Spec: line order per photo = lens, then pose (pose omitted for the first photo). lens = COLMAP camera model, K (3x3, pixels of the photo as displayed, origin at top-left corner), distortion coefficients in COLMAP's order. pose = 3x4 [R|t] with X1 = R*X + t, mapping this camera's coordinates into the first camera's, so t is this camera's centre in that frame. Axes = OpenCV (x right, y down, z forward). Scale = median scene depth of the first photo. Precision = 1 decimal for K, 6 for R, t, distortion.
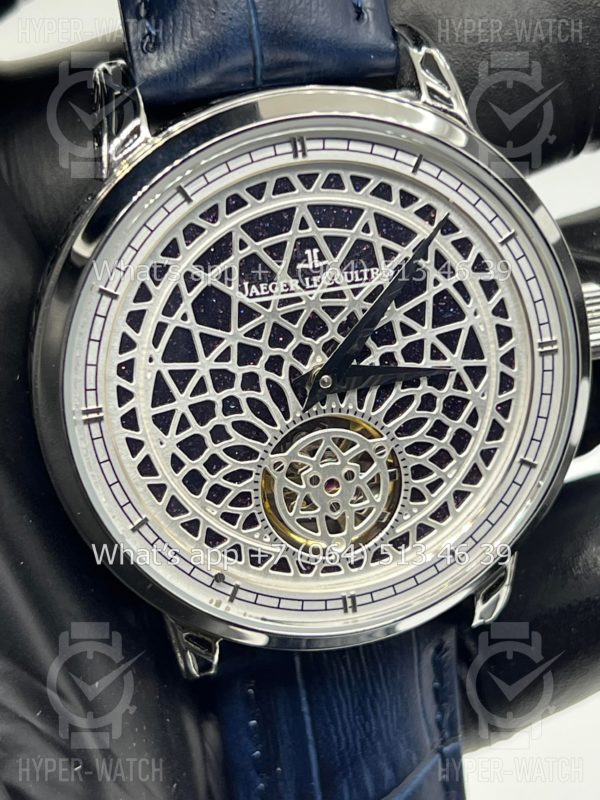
lens RADIAL K [[1886.4, 0, 290.8], [0, 1886.4, 382.7], [0, 0, 1]] dist [0.216267, 0.000000]
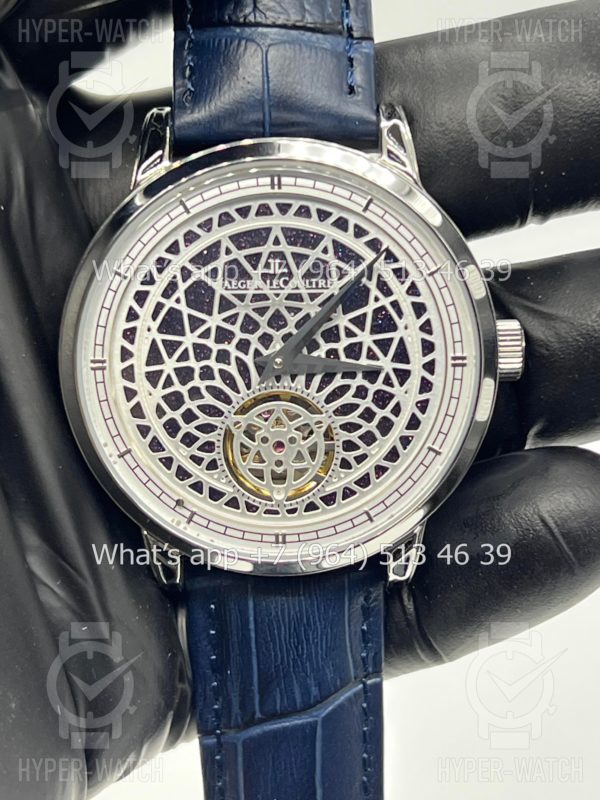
lens RADIAL K [[1886.4, 0, 298.2], [0, 1886.4, 401.1], [0, 0, 1]] dist [0.216267, 0.000000]
pose [[0.972873, 0.124467, -0.195005, 0.284492], [-0.135971, 0.989611, -0.046709, 0.082836], [0.187165, 0.071957, 0.979689, -0.264440]]
